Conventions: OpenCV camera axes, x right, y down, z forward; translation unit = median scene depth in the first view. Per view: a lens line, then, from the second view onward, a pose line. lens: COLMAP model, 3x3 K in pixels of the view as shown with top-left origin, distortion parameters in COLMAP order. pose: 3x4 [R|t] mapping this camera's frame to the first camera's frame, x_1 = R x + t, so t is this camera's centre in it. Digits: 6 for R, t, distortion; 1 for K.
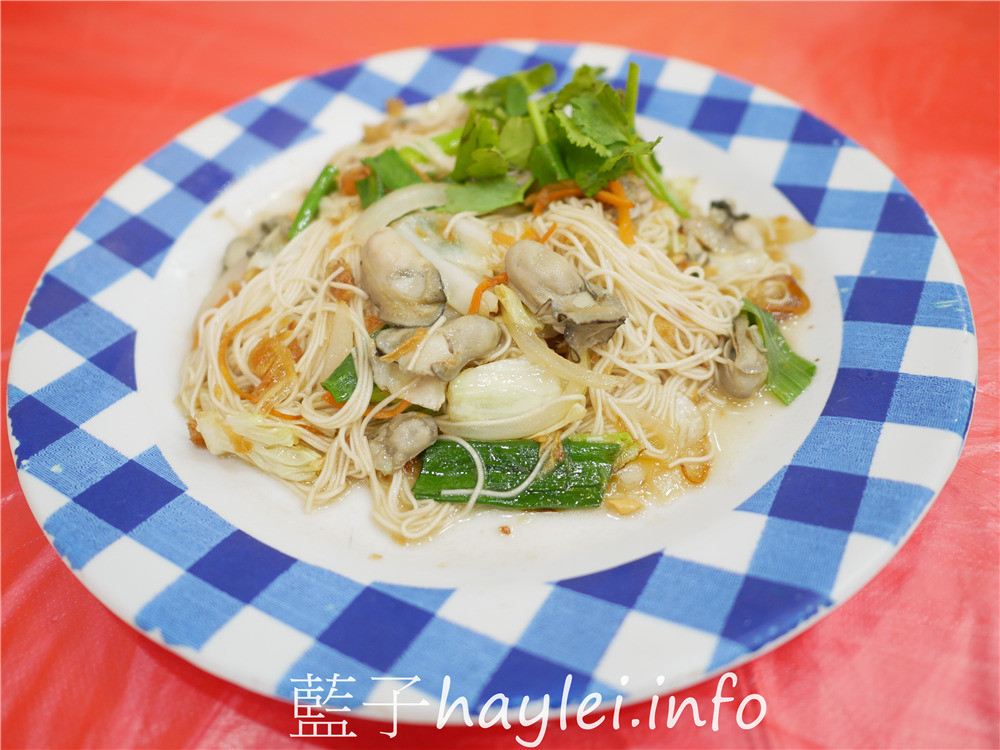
lens RADIAL K [[877.6, 0, 500.0], [0, 877.6, 375.0], [0, 0, 1]] dist [-0.053301, -0.003835]
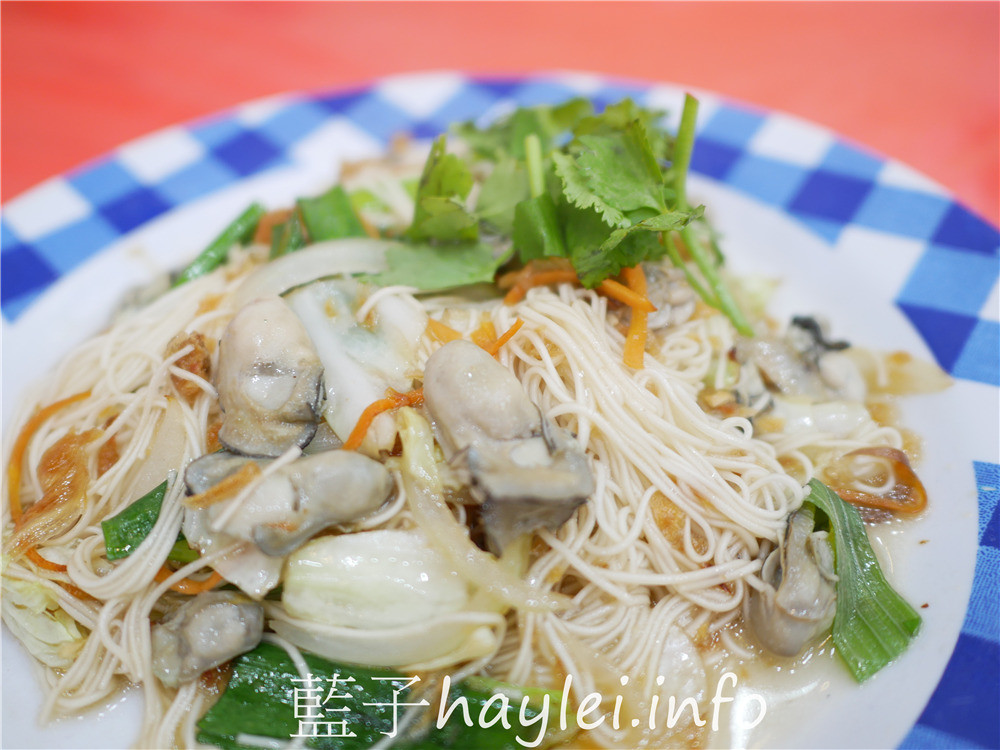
lens RADIAL K [[877.6, 0, 500.0], [0, 877.6, 375.0], [0, 0, 1]] dist [-0.053301, -0.003835]
pose [[0.980029, 0.134869, -0.146132, 0.148083], [-0.146513, 0.986582, -0.072046, -0.087040], [0.134454, 0.092018, 0.986638, 0.376072]]
